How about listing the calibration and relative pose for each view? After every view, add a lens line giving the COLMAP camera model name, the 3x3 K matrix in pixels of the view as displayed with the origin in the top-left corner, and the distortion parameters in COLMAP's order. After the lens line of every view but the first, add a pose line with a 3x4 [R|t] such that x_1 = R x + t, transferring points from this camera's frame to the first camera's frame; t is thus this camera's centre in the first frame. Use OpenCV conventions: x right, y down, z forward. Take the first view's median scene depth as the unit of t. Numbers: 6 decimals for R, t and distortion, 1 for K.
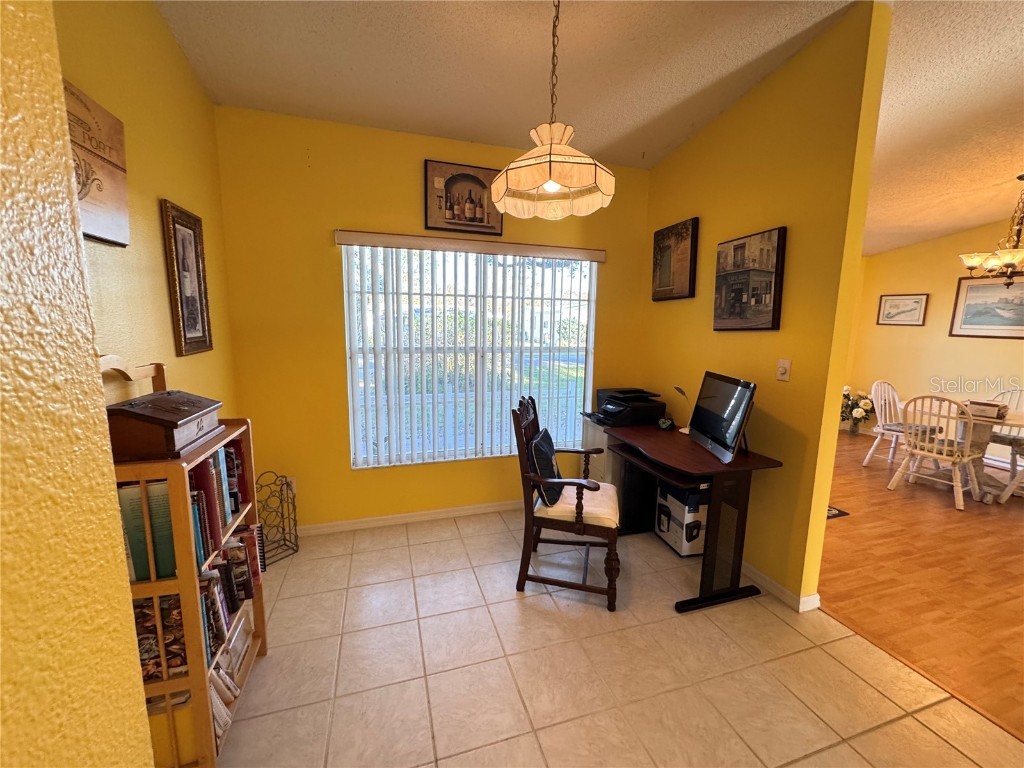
lens RADIAL K [[408.6, 0, 517.7], [0, 408.6, 384.3], [0, 0, 1]] dist [-0.001062, 0.000378]
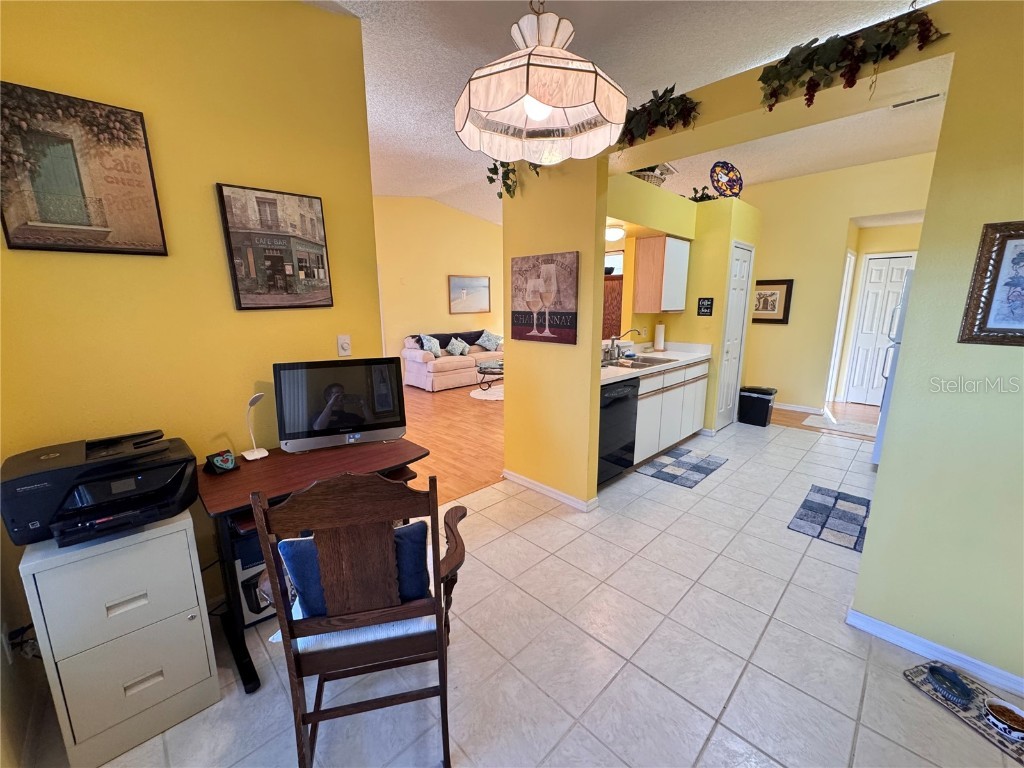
lens RADIAL K [[408.6, 0, 510.9], [0, 408.6, 385.5], [0, 0, 1]] dist [-0.001062, 0.000378]
pose [[-0.449111, -0.188989, 0.873260, -0.420580], [0.125469, 0.954348, 0.271066, -0.151097], [-0.884623, 0.231305, -0.404896, 0.974564]]
